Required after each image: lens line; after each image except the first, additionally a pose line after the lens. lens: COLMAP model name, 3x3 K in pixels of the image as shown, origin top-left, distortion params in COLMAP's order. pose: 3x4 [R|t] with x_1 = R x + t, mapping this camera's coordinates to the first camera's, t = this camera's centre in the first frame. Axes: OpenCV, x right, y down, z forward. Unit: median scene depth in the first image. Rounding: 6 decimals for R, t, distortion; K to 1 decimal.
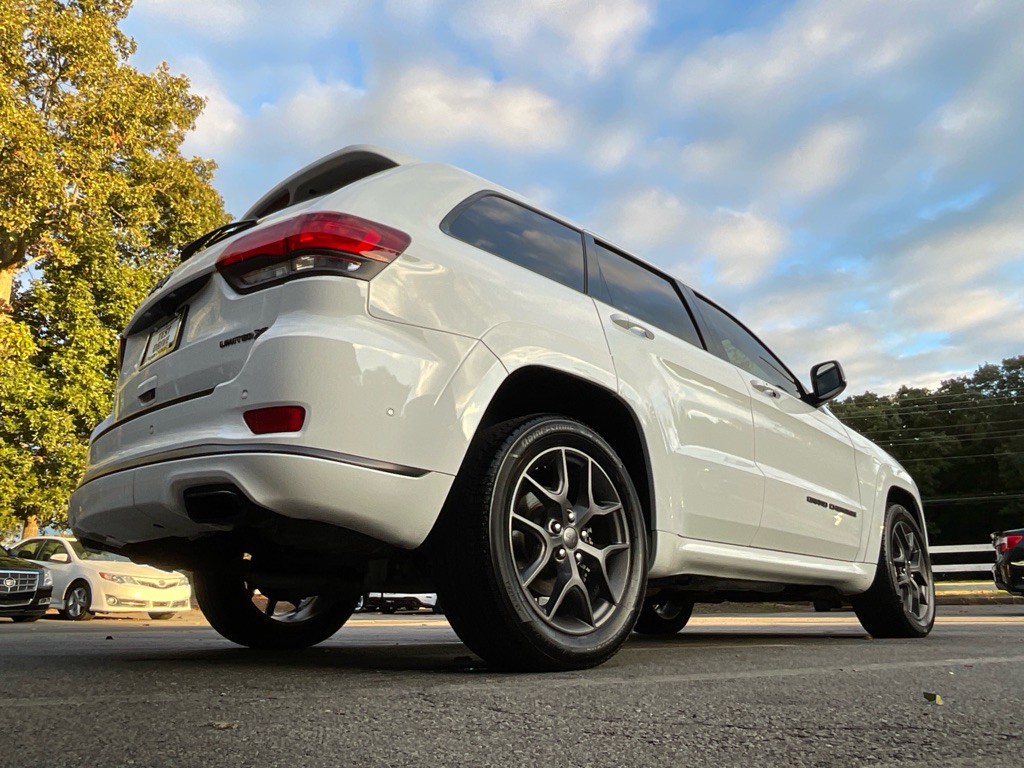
lens RADIAL K [[725.2, 0, 512.0], [0, 725.2, 384.0], [0, 0, 1]] dist [-0.011249, -0.004631]
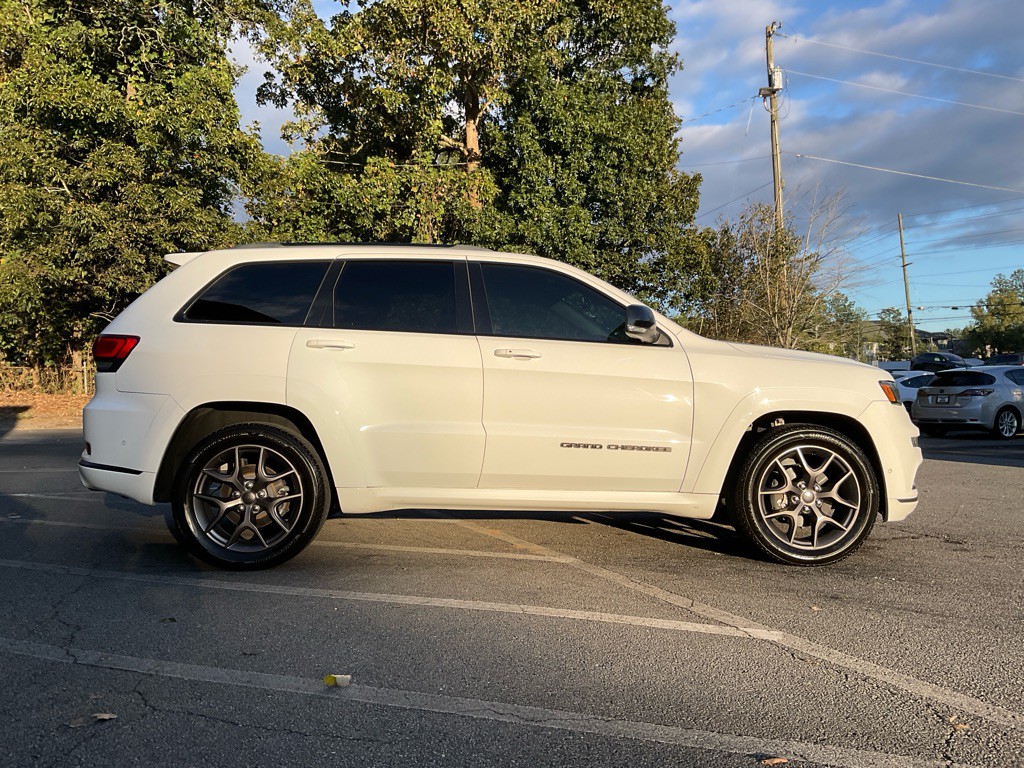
lens RADIAL K [[853.8, 0, 512.0], [0, 853.8, 384.0], [0, 0, 1]] dist [-0.008562, -0.005044]
pose [[0.747384, -0.001741, -0.664390, 0.223818], [0.192969, 0.957457, 0.214565, -0.042286], [0.635752, -0.288569, 0.715924, 0.004152]]
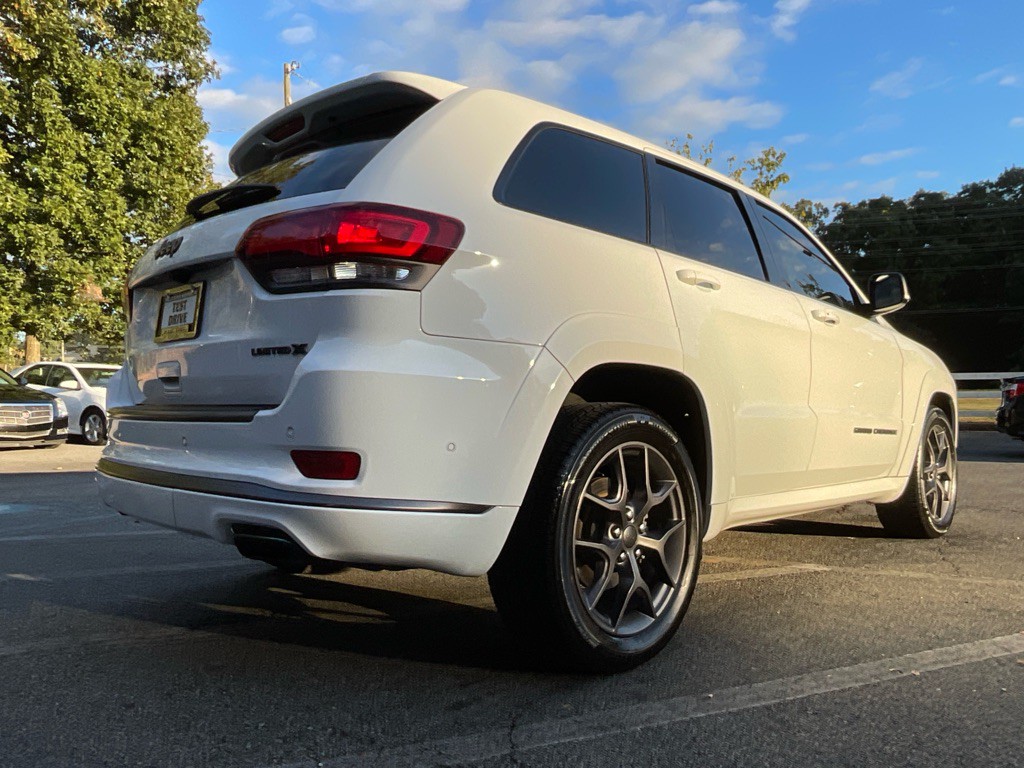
lens RADIAL K [[731.3, 0, 513.9], [0, 731.3, 381.2], [0, 0, 1]] dist [-0.006018, -0.002867]
pose [[0.999948, 0.007901, 0.006439, -0.009811], [-0.009346, 0.962830, 0.269947, -0.029545], [-0.004067, -0.269993, 0.962854, 0.014137]]
